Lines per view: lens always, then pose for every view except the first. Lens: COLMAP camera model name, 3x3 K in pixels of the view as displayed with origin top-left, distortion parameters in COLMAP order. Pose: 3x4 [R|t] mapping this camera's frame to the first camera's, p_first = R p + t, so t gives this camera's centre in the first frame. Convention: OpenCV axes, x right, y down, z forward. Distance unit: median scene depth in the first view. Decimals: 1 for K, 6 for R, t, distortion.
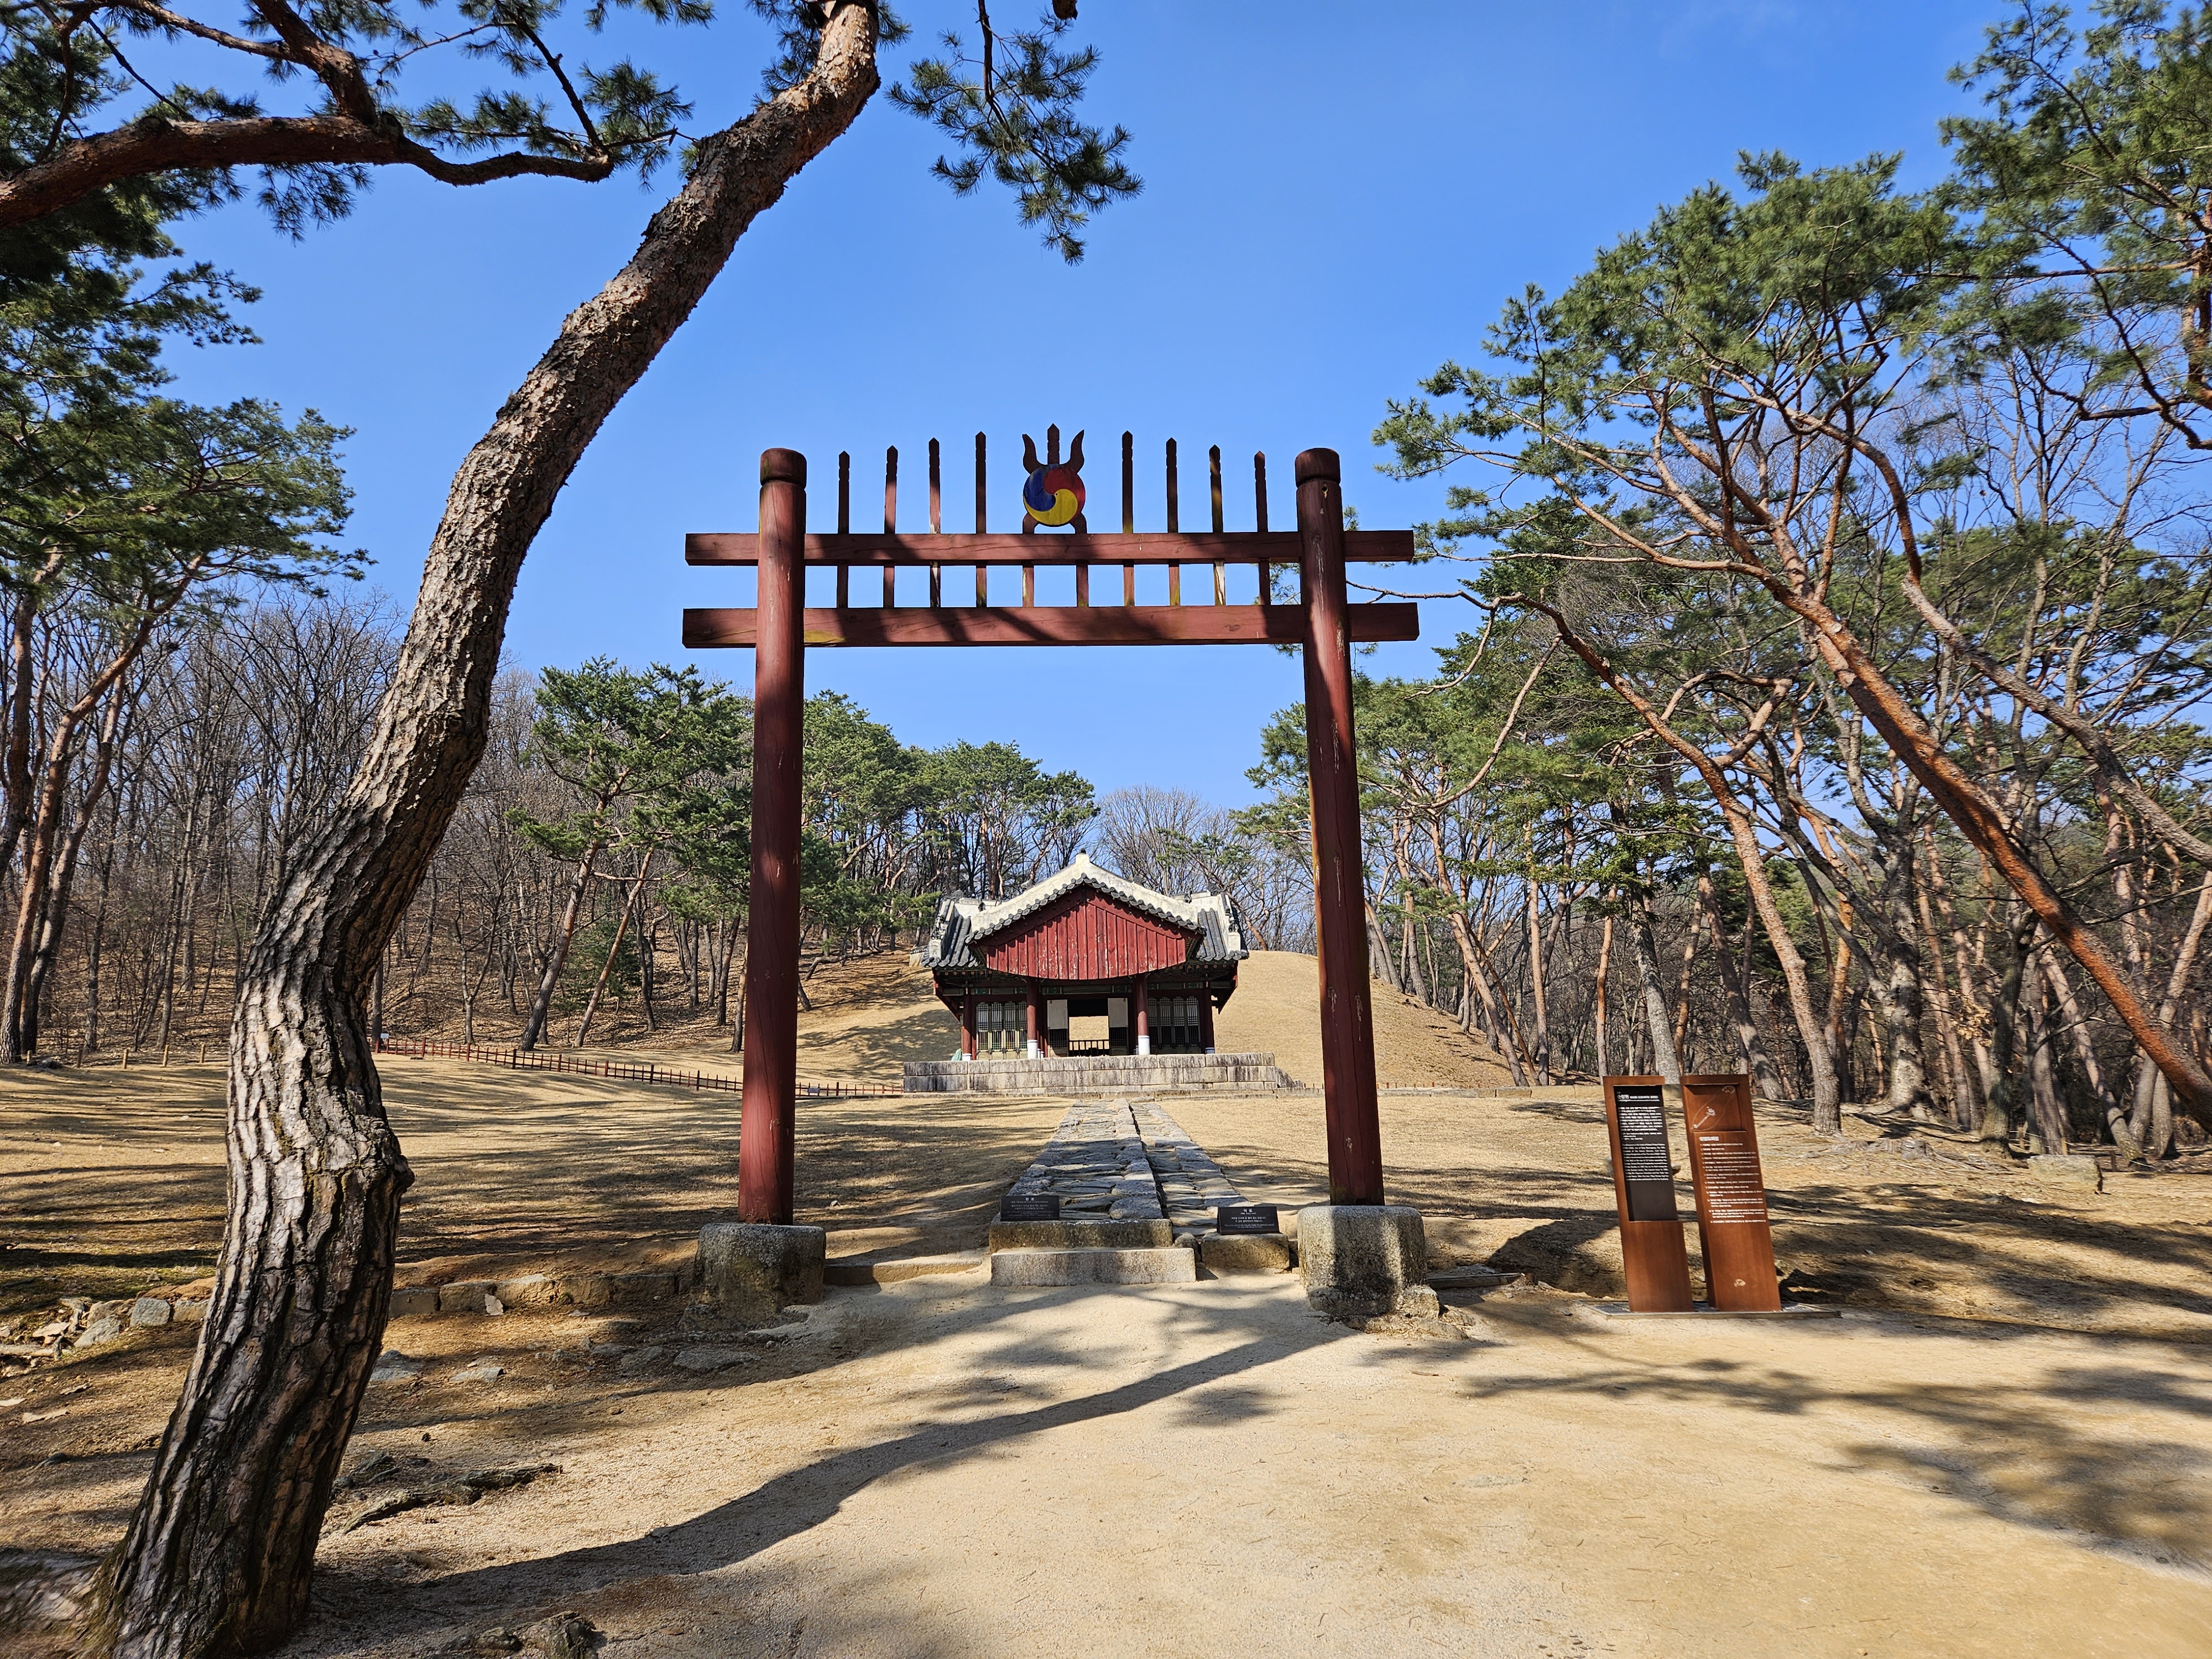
lens RADIAL K [[1461.3, 0, 1106.0], [0, 1461.3, 829.5], [0, 0, 1]] dist [0.063432, 0.000455]
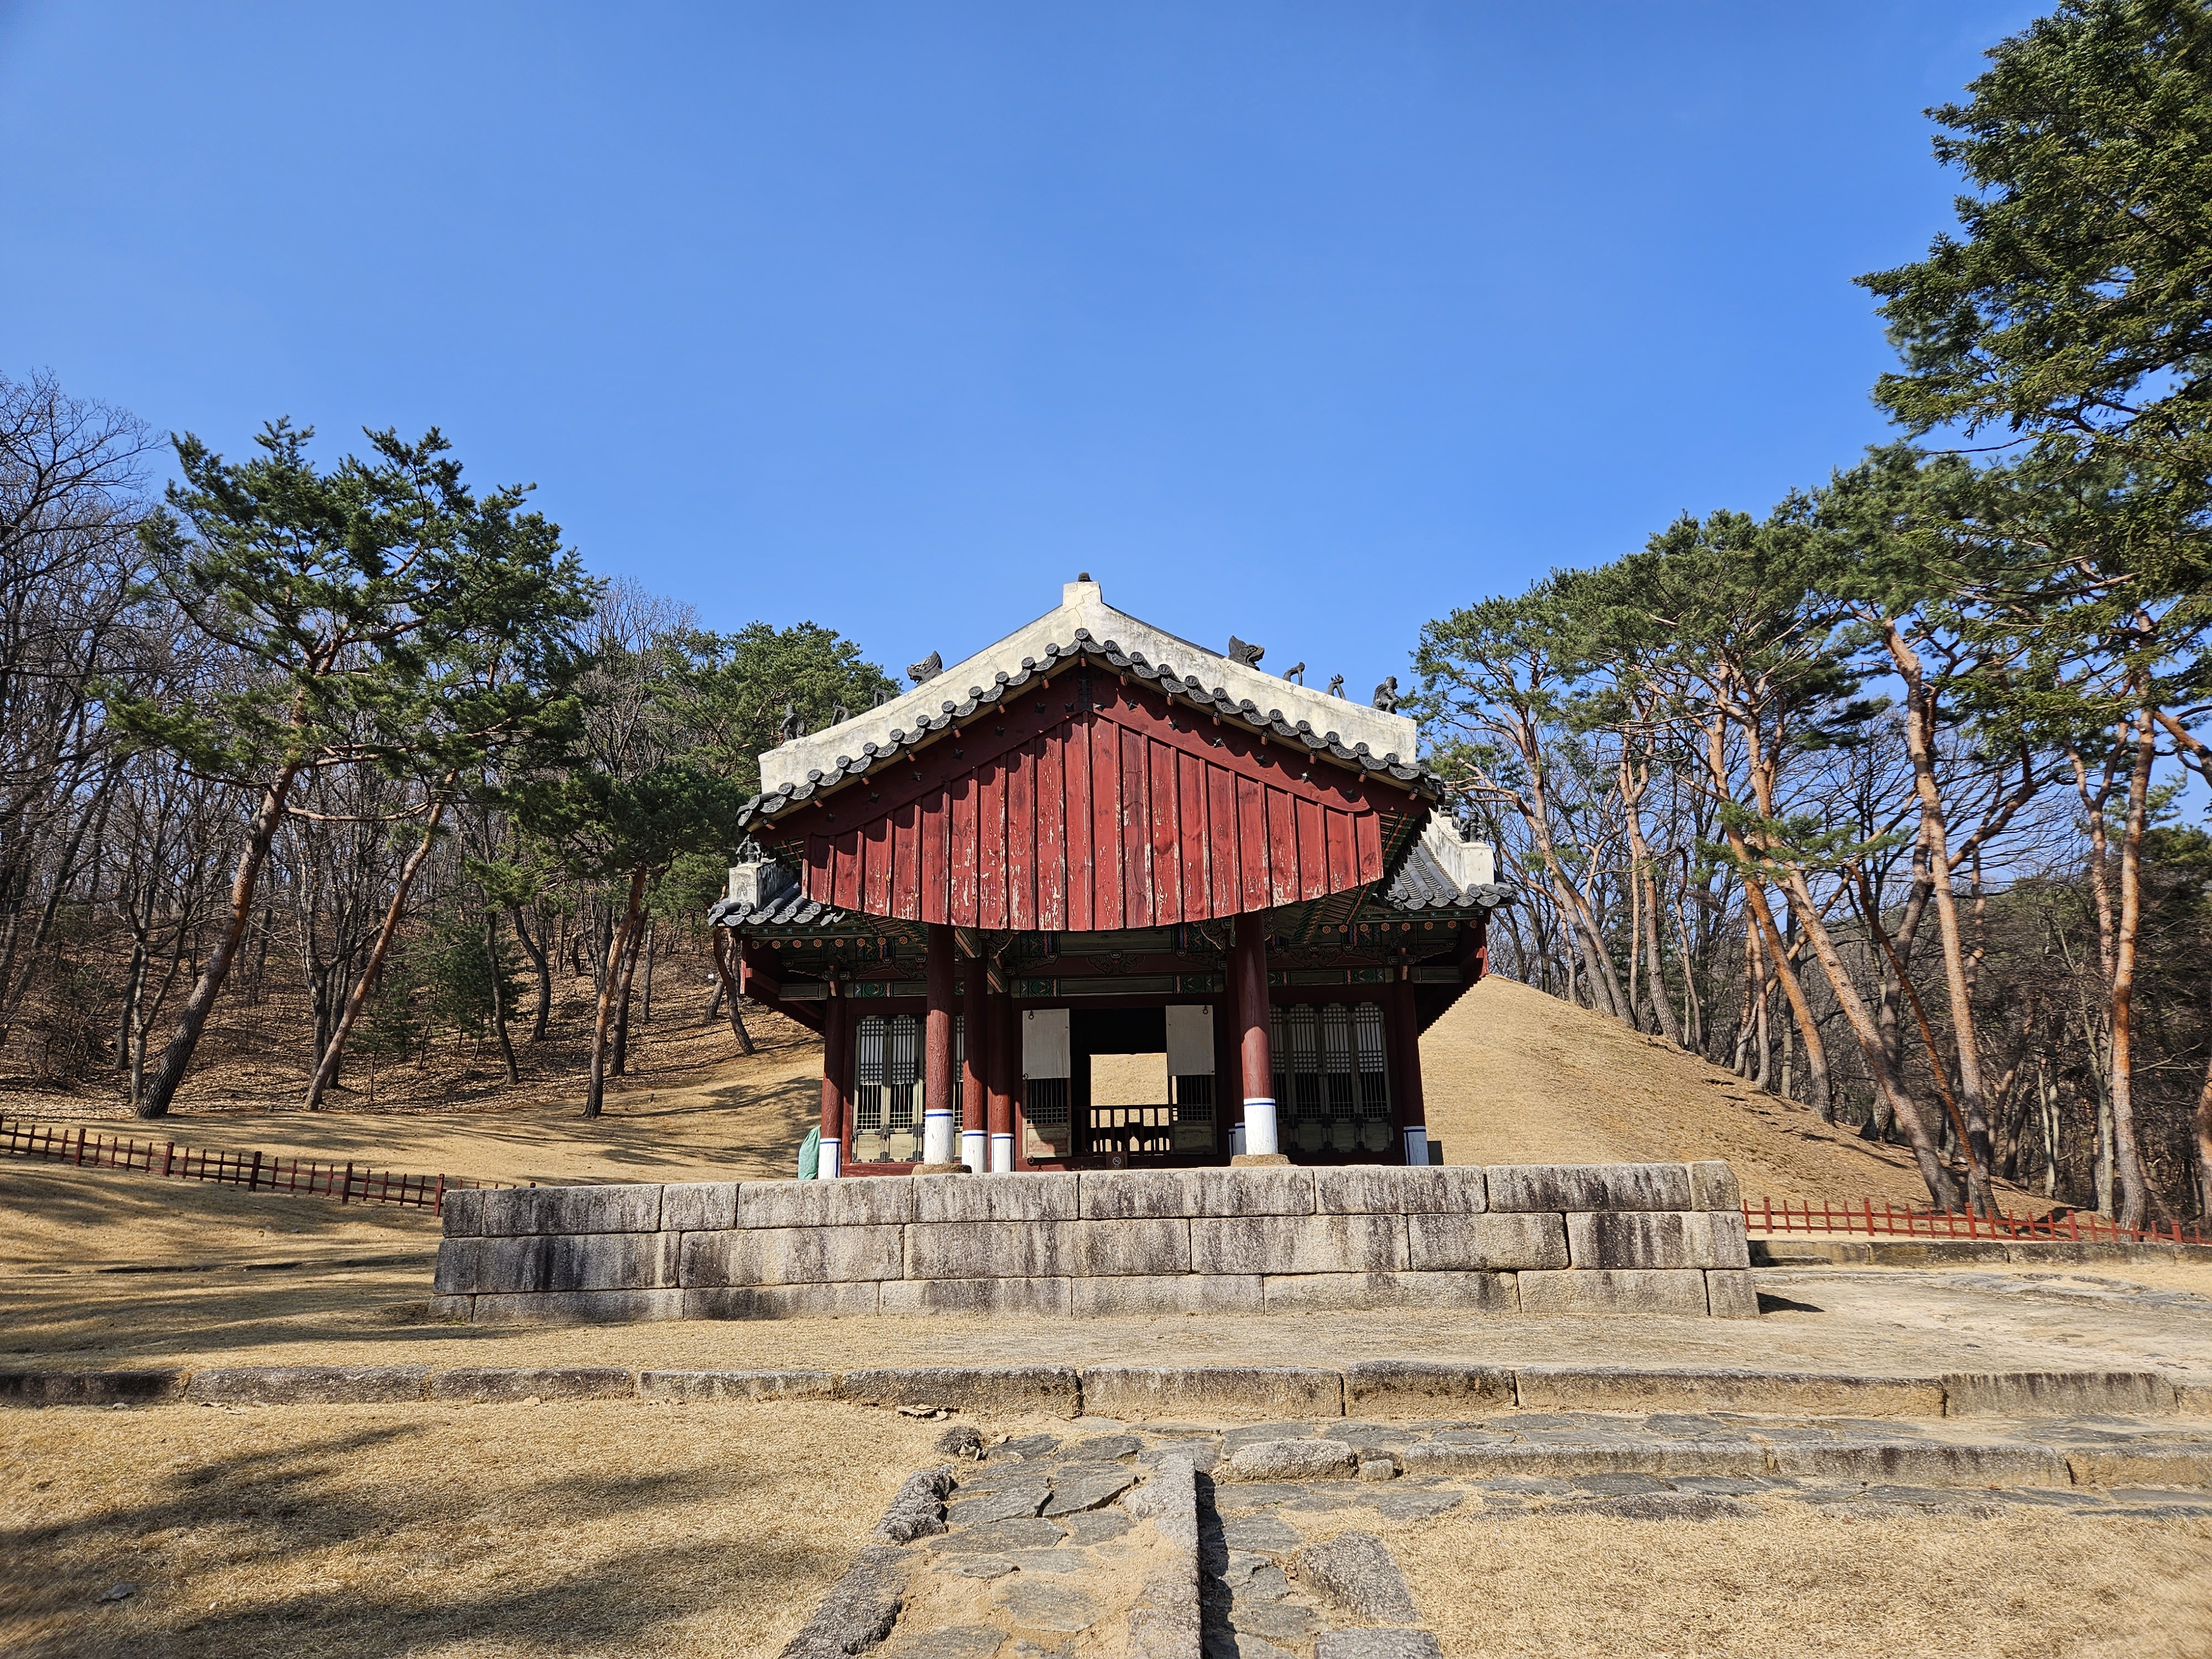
lens RADIAL K [[1461.3, 0, 1106.0], [0, 1461.3, 829.5], [0, 0, 1]] dist [0.063432, 0.000455]
pose [[0.998364, -0.004864, -0.056970, 0.009978], [0.002732, 0.999295, -0.037442, 0.092038], [0.057112, 0.037225, 0.997674, 0.661773]]
